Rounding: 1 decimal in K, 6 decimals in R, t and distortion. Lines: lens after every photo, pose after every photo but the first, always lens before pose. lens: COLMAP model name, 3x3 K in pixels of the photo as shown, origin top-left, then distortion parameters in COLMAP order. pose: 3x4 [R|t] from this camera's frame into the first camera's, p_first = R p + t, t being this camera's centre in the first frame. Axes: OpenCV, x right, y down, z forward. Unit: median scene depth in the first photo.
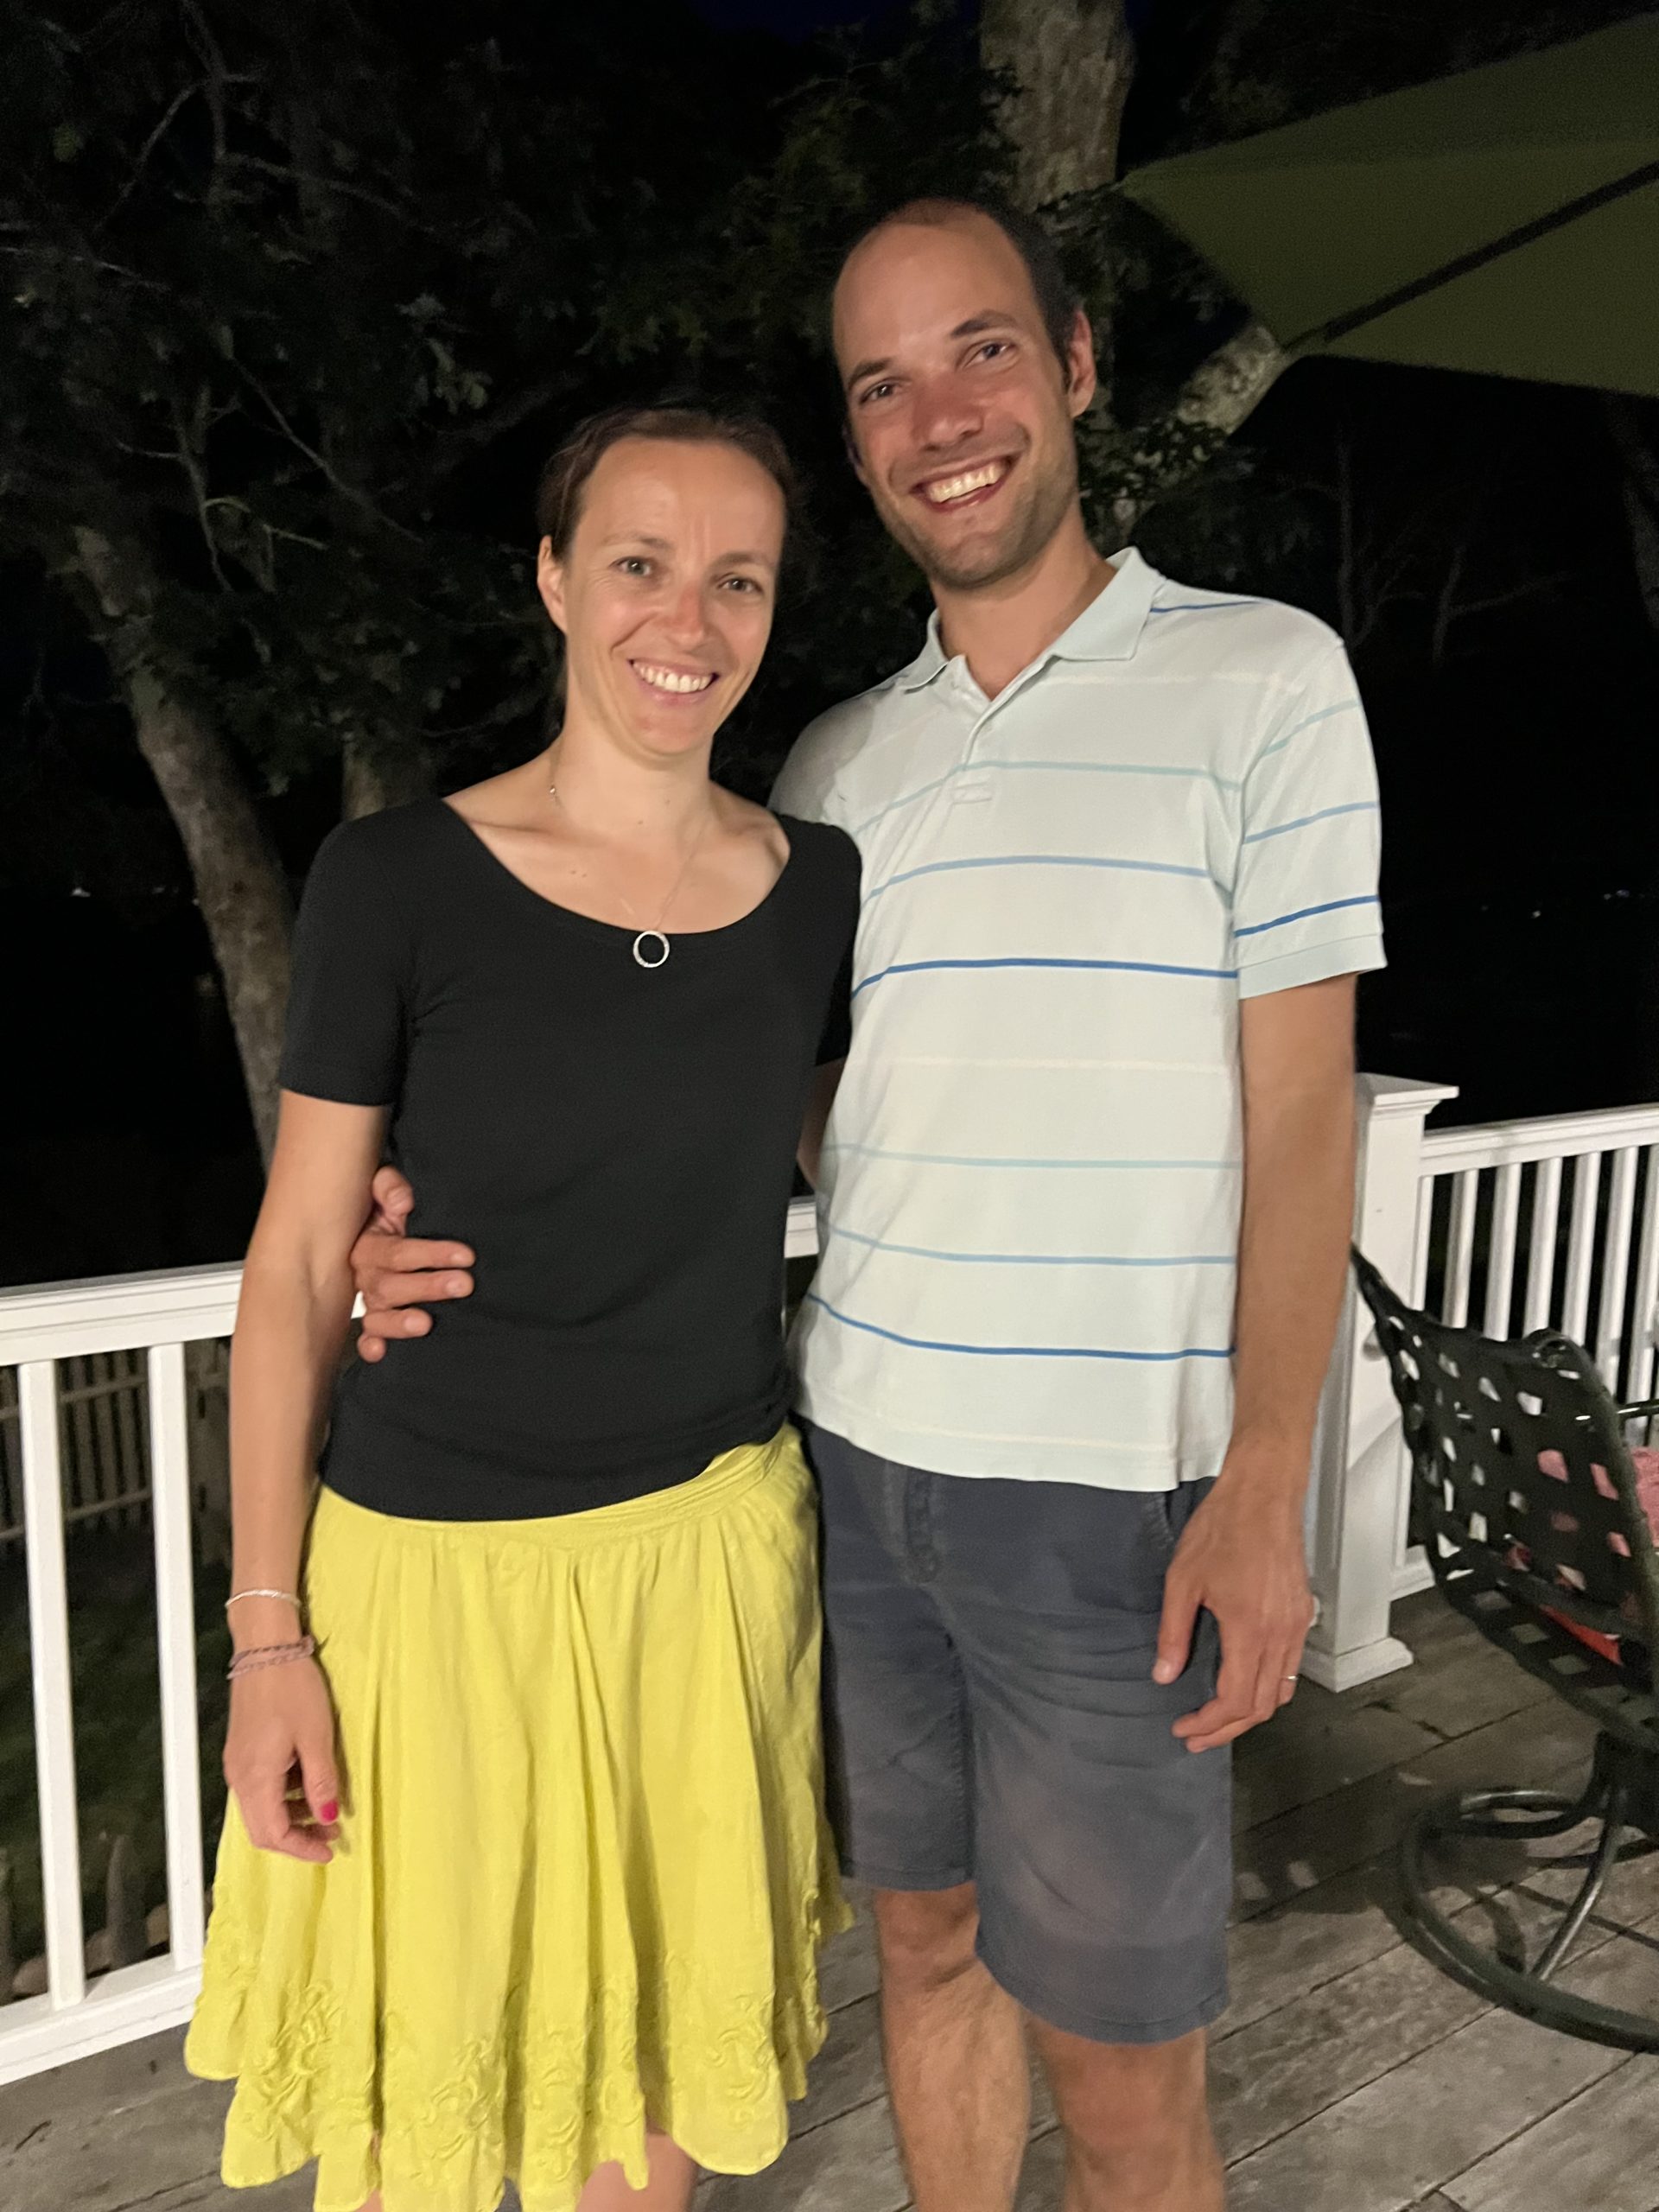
lens RADIAL K [[1668.6, 0, 795.9], [0, 1668.6, 1103.6], [0, 0, 1]] dist [-0.006423, 0.058488]
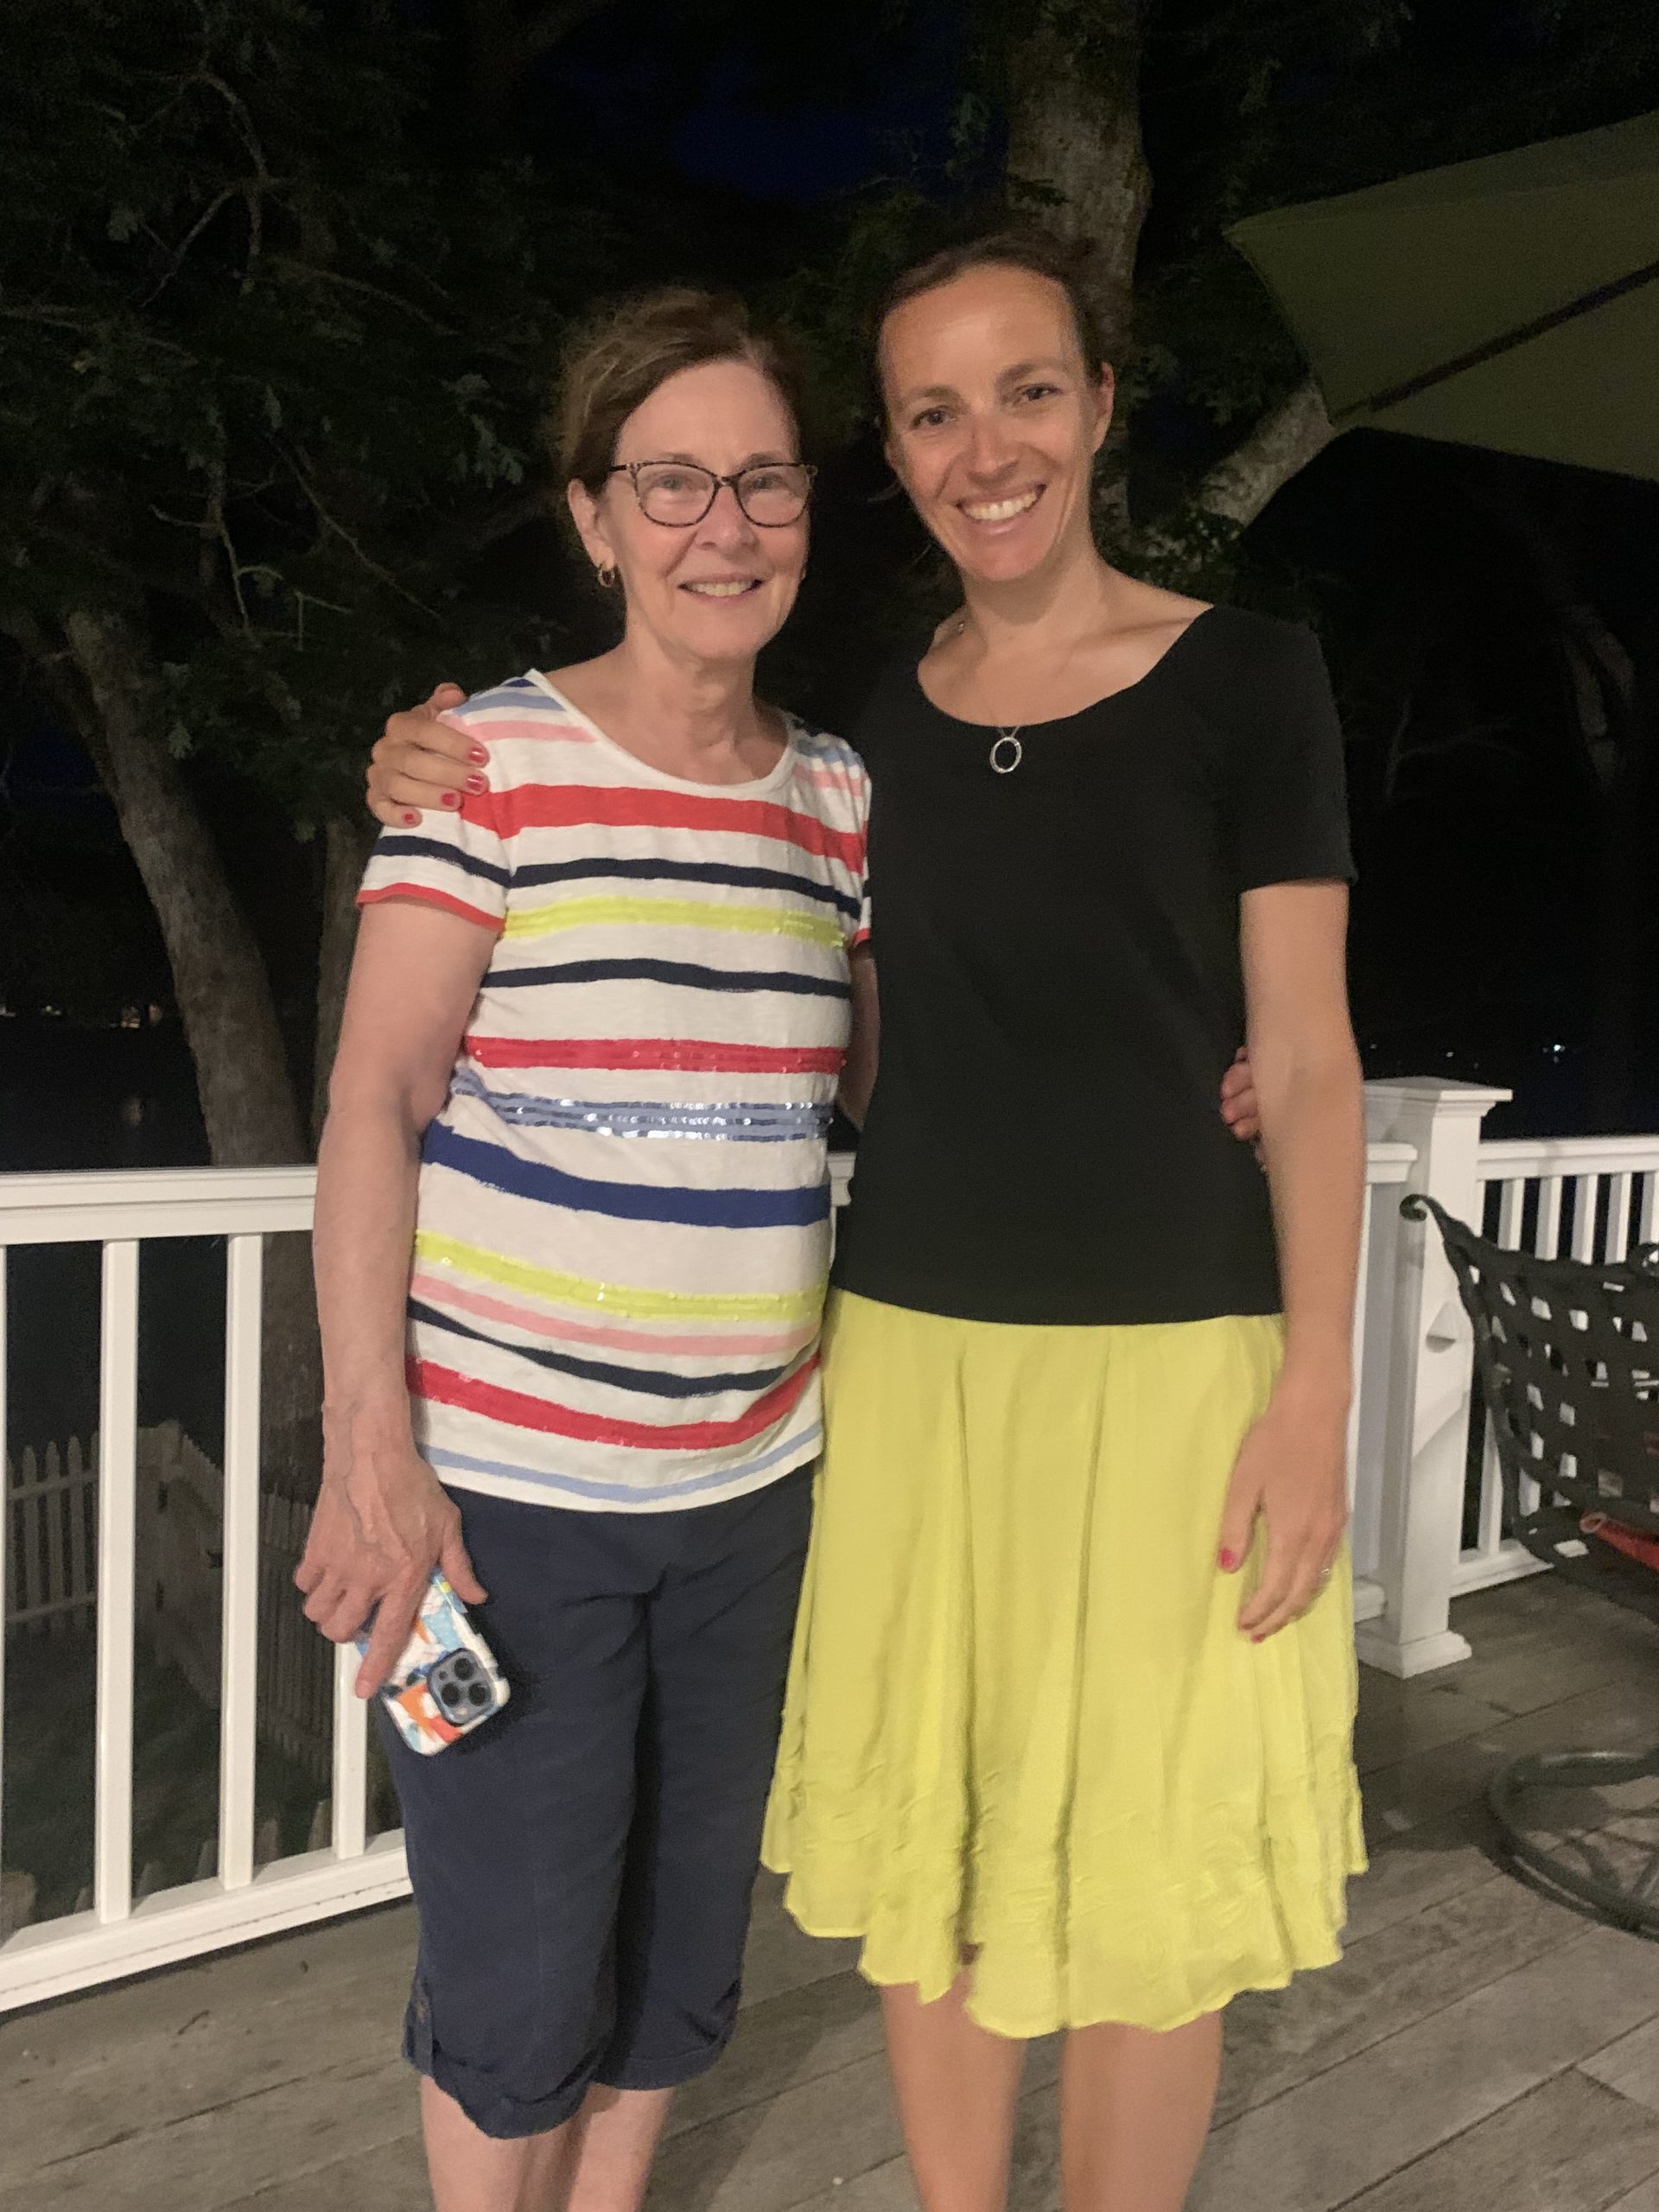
lens RADIAL K [[1696.7, 0, 829.5], [0, 1696.7, 1106.0], [0, 0, 1]] dist [-0.051993, 0.136611]
pose [[0.998772, 0.019268, 0.045634, -0.073799], [-0.015870, 0.997155, -0.073691, 0.076282], [-0.046924, 0.072876, 0.996237, -0.036416]]
